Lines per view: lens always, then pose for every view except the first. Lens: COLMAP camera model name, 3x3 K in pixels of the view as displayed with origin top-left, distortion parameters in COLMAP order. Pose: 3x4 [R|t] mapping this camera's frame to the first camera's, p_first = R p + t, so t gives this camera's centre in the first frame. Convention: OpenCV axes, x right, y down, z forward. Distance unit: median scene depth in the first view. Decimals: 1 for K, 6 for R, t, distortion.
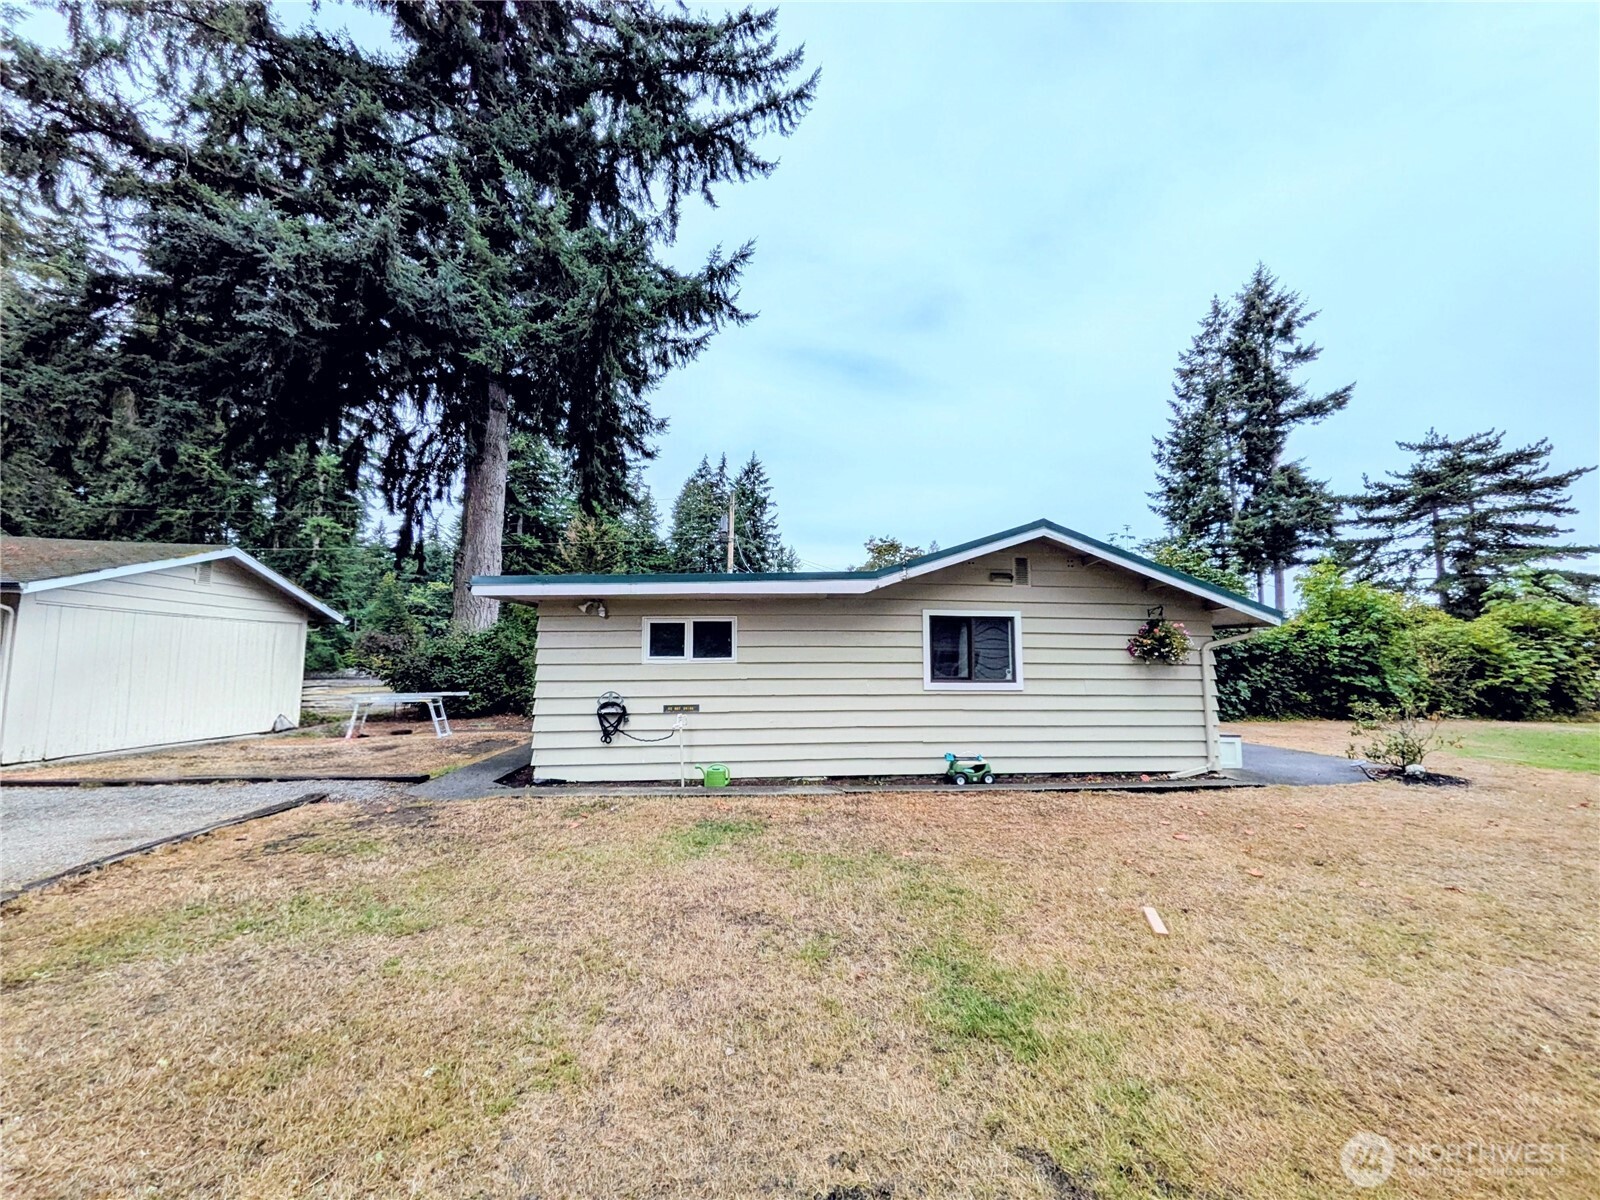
lens RADIAL K [[629.9, 0, 793.1], [0, 629.9, 599.4], [0, 0, 1]] dist [0.009978, -0.002264]
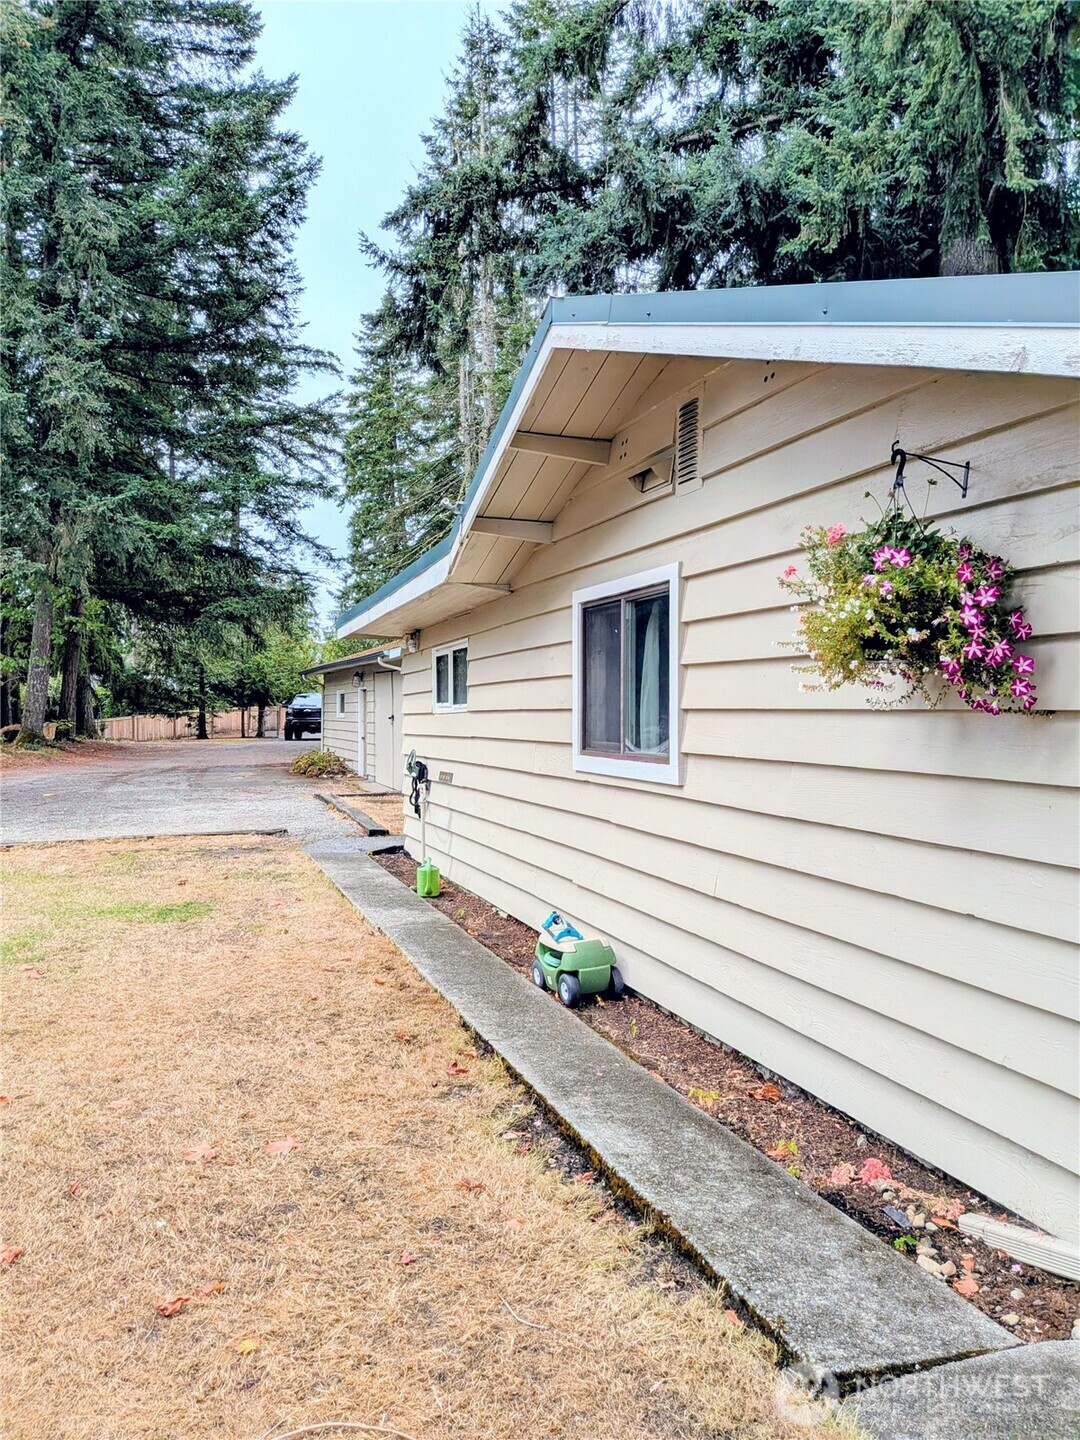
lens RADIAL K [[1066.1, 0, 535.8], [0, 1066.1, 715.5], [0, 0, 1]] dist [0.001532, -0.017230]
pose [[0.238674, -0.000612, -0.971100, 0.426941], [0.101527, 0.994535, 0.024326, 0.039601], [0.965778, -0.104399, 0.237432, 0.370797]]
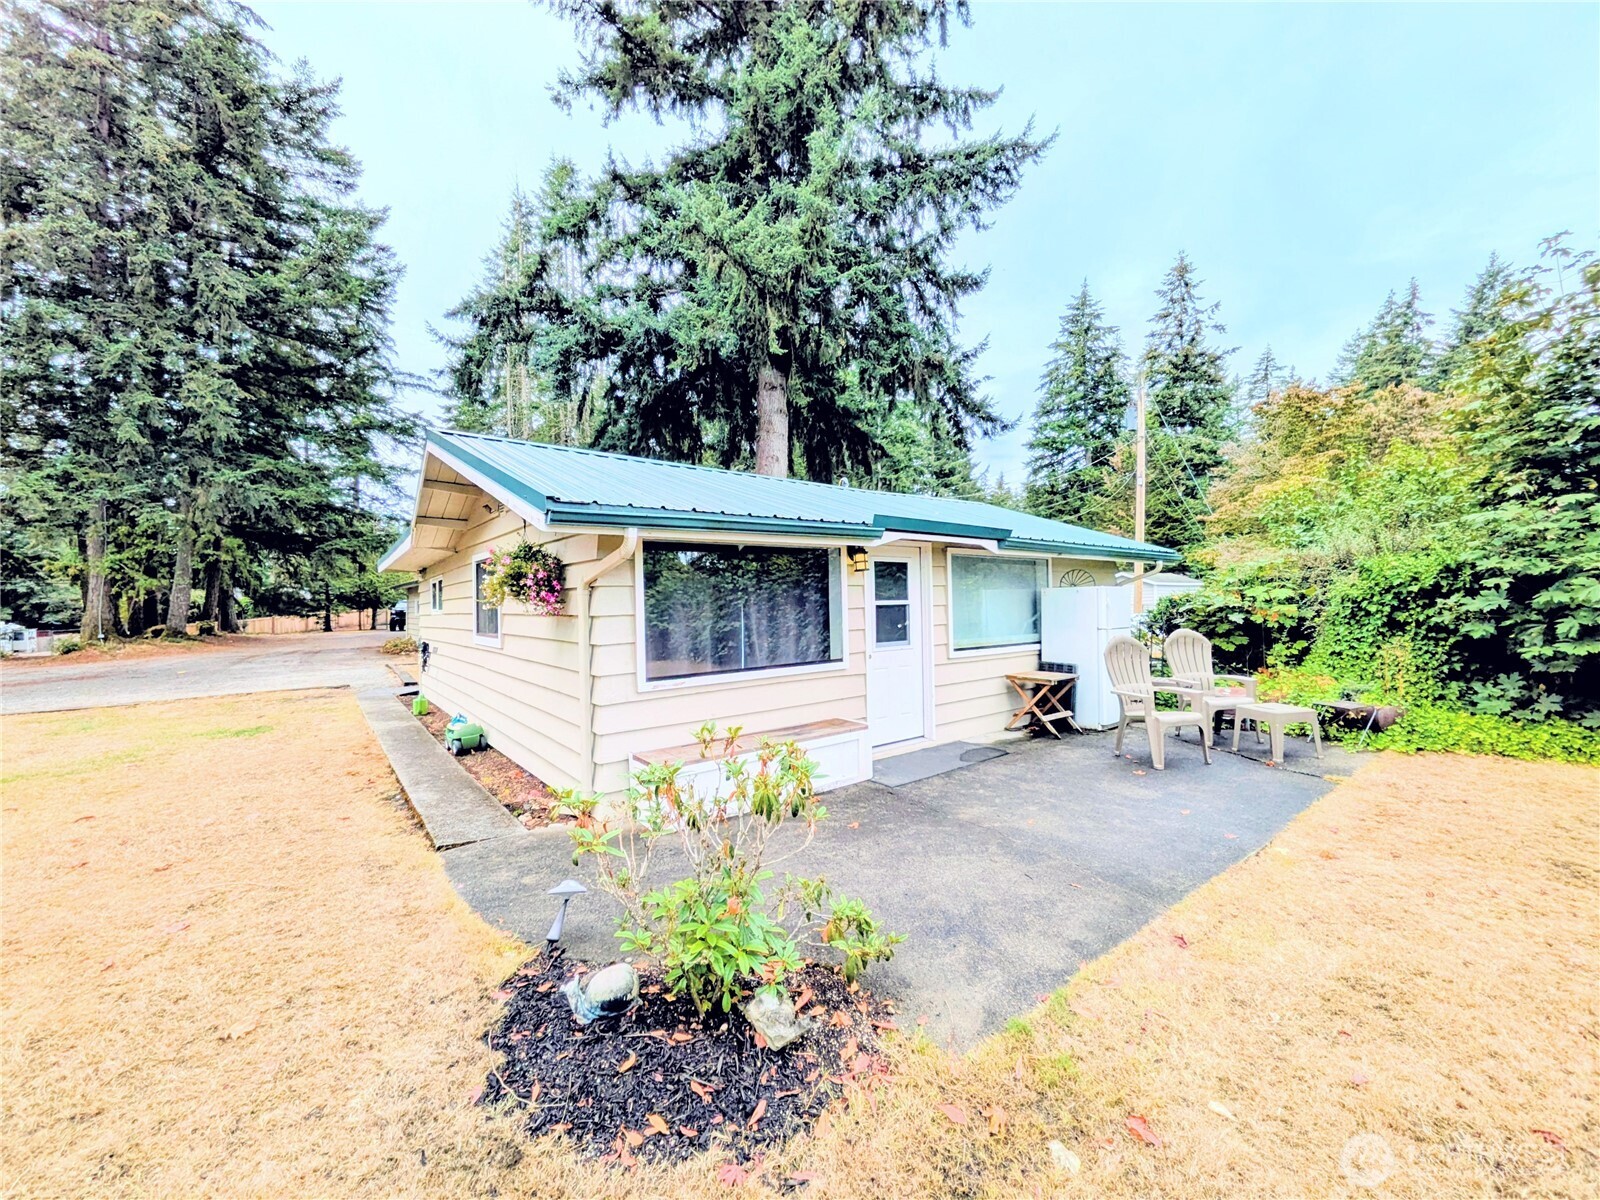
lens RADIAL K [[629.9, 0, 799.6], [0, 629.9, 598.0], [0, 0, 1]] dist [0.009978, -0.002264]
pose [[0.535307, -0.021927, -0.844373, 0.576002], [0.102955, 0.993903, 0.039461, 0.042557], [0.838359, -0.108056, 0.534301, 0.425918]]
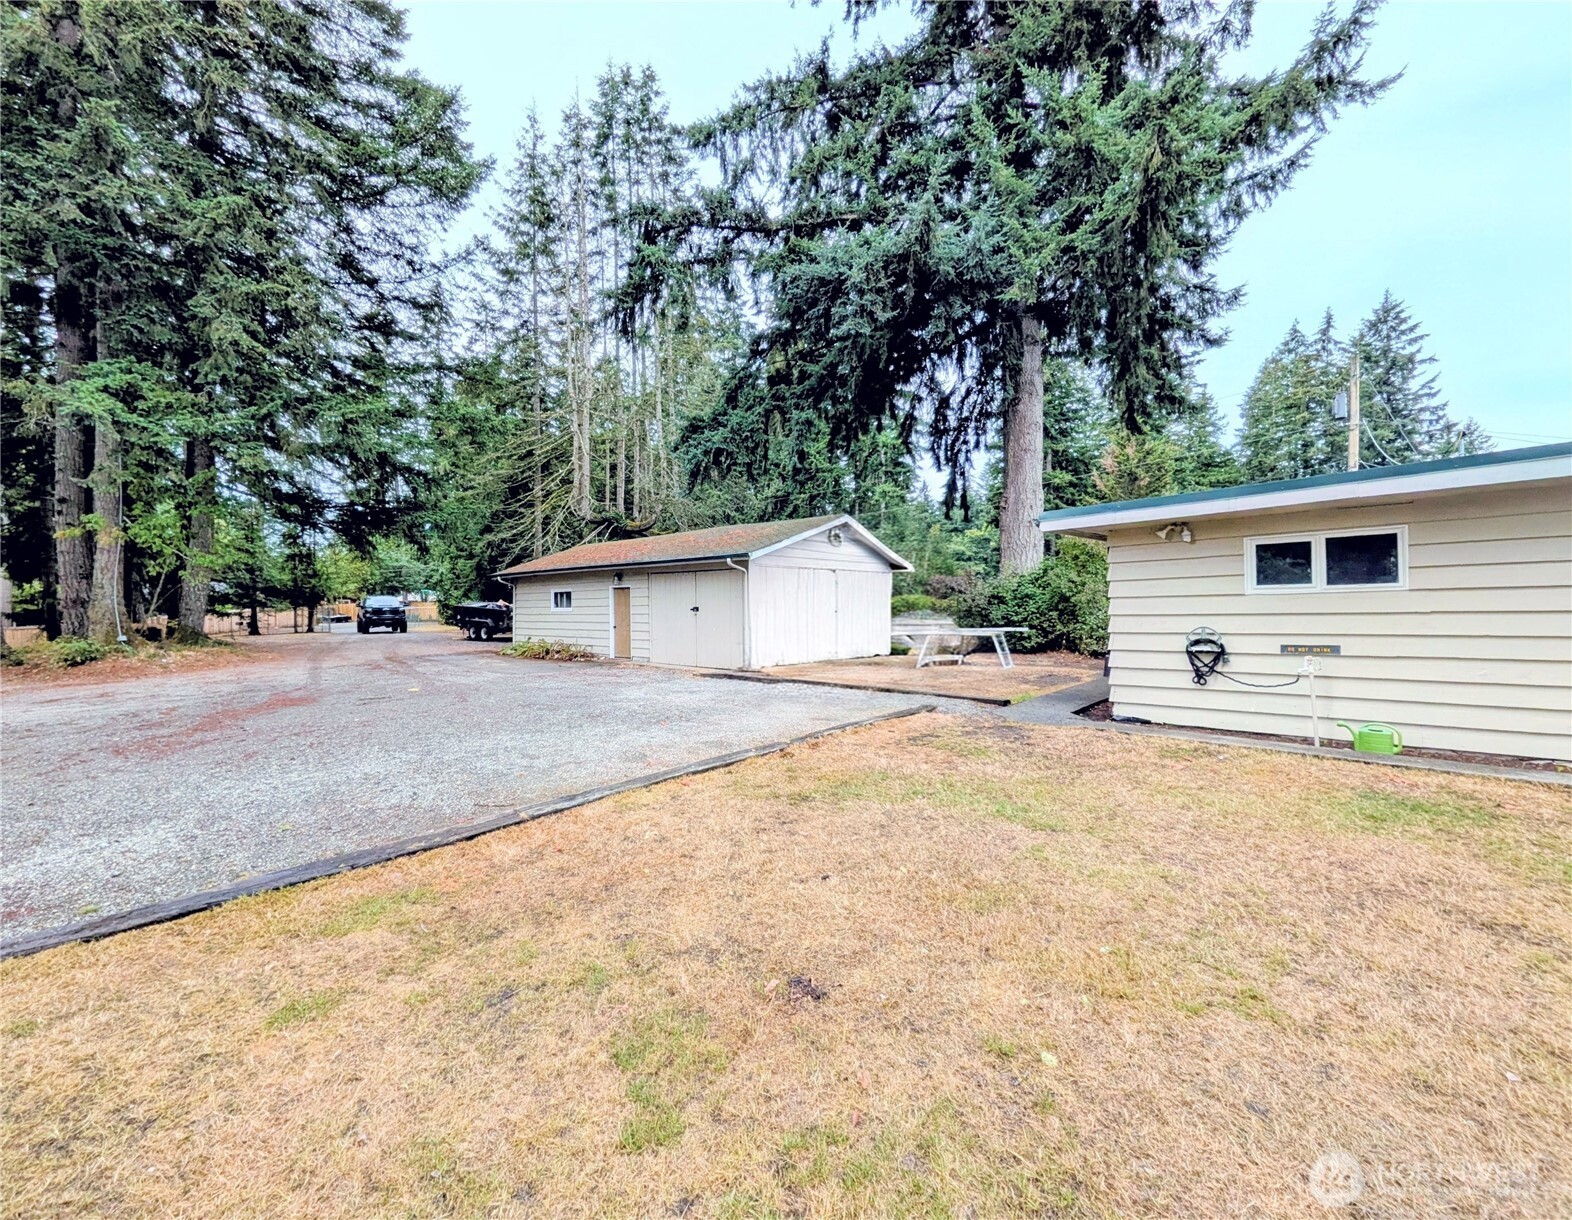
lens RADIAL K [[637.7, 0, 760.8], [0, 637.7, 608.0], [0, 0, 1]] dist [0.015450, -0.004039]
pose [[0.670961, -0.010875, -0.741412, -0.018182], [0.089509, 0.993768, 0.066427, 0.002914], [0.736070, -0.110933, 0.667754, -0.016810]]
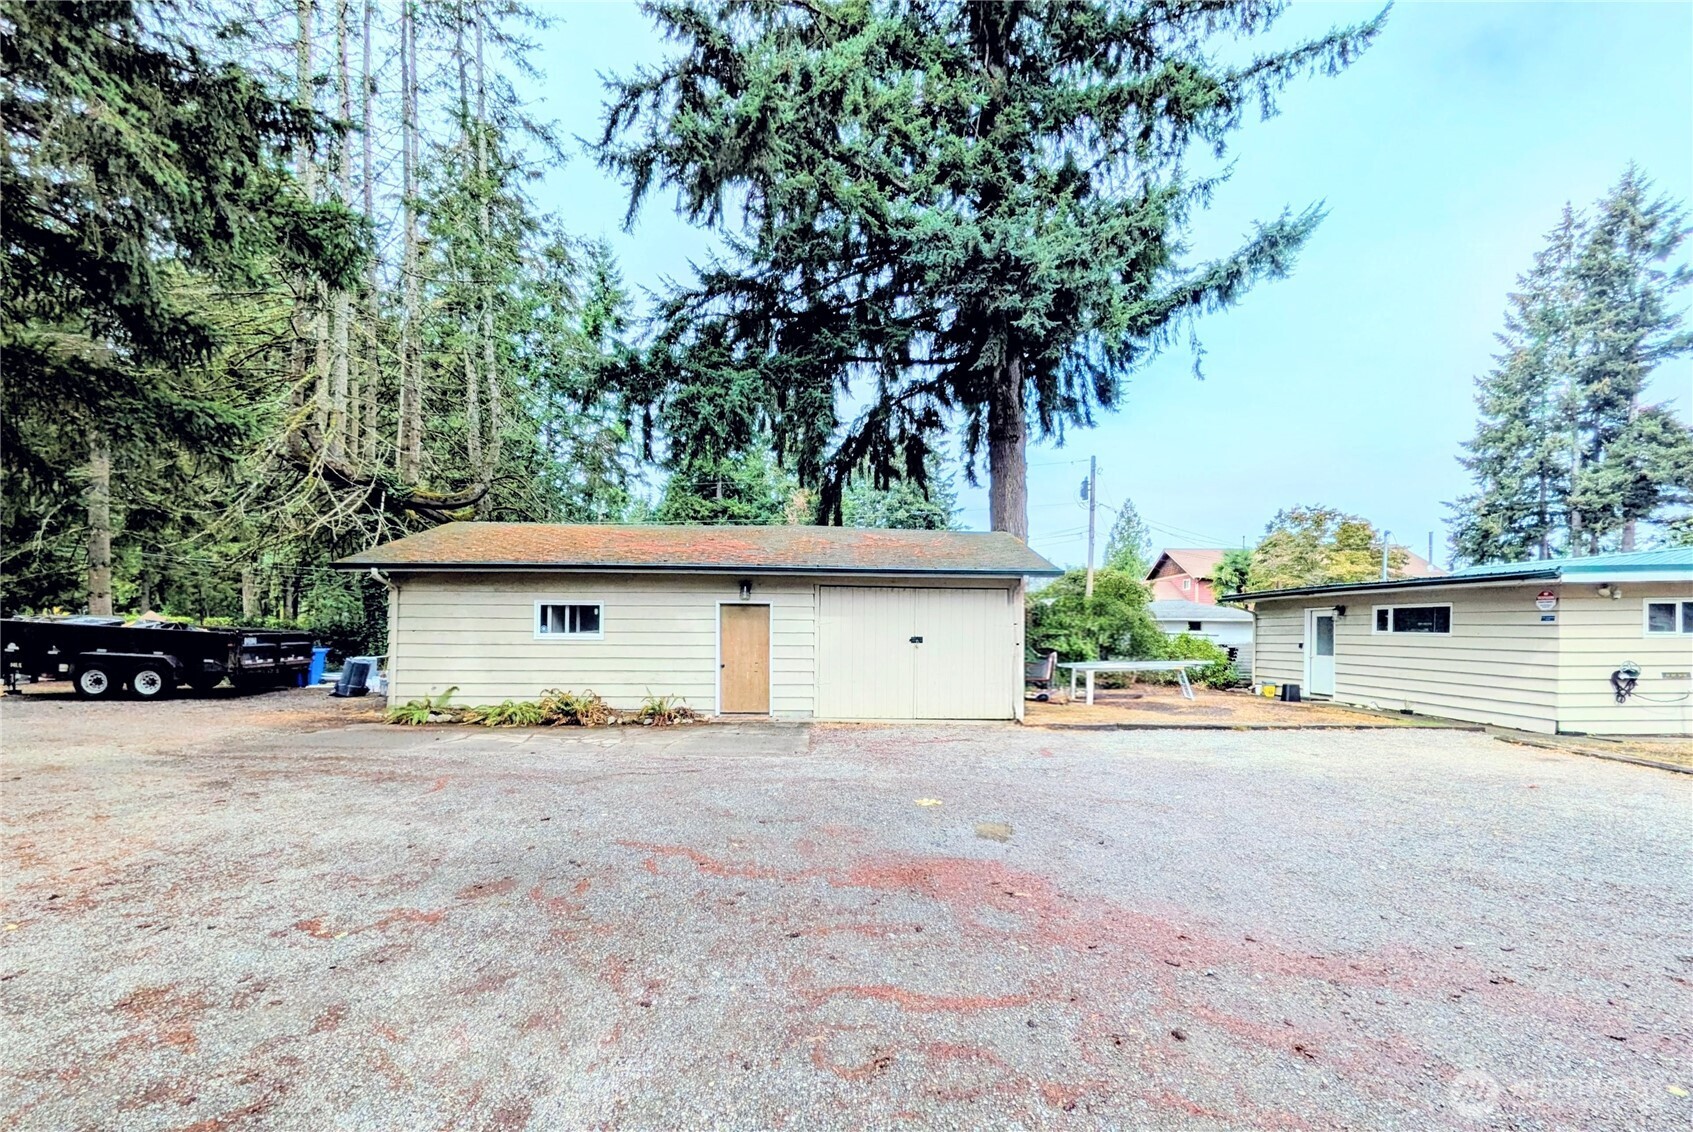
lens RADIAL K [[695.5, 0, 831.1], [0, 695.5, 635.8], [0, 0, 1]] dist [0.005561, -0.003961]
pose [[0.996436, 0.001432, -0.084342, -0.742975], [0.007206, 0.994756, 0.102027, -0.020711], [0.084046, -0.102271, 0.991200, -0.191470]]
